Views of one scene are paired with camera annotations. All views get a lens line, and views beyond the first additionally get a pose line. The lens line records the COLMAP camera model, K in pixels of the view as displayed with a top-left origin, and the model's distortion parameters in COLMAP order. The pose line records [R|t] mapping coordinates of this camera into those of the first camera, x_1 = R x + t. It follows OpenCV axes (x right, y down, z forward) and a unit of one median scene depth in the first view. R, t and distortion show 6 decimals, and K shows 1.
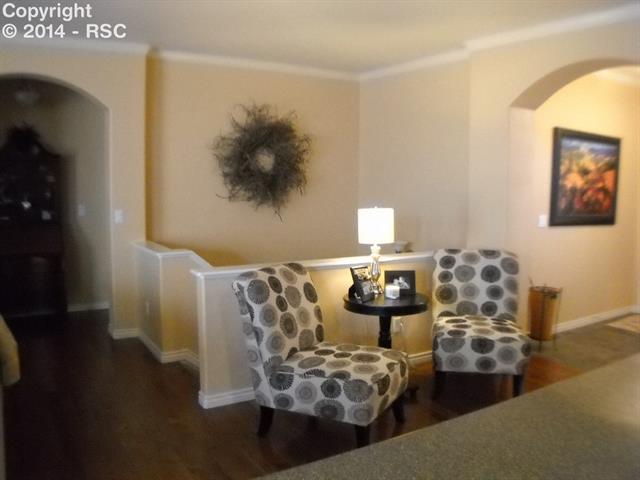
lens RADIAL K [[564.5, 0, 320.0], [0, 564.5, 240.0], [0, 0, 1]] dist [-0.207875, 0.129014]
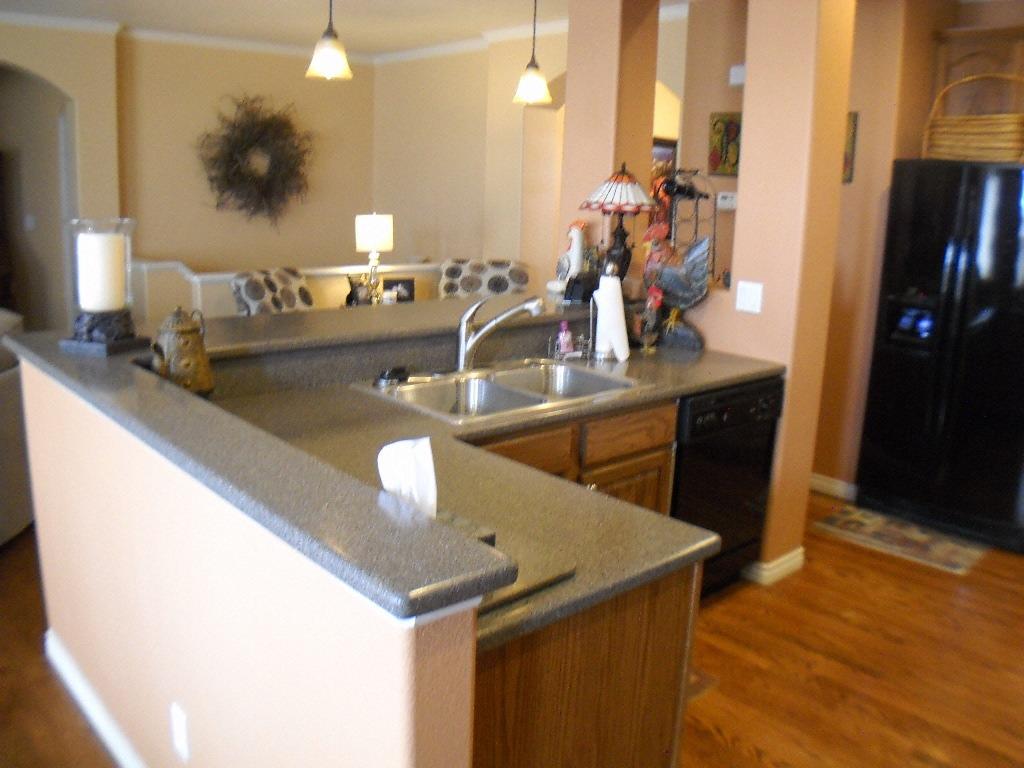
lens RADIAL K [[903.2, 0, 512.0], [0, 903.2, 384.0], [0, 0, 1]] dist [-0.207875, 0.129014]
pose [[0.983926, -0.017257, 0.177743, 0.048119], [-0.002764, 0.993729, 0.111781, 0.054622], [-0.178558, -0.110475, 0.977708, -0.523661]]
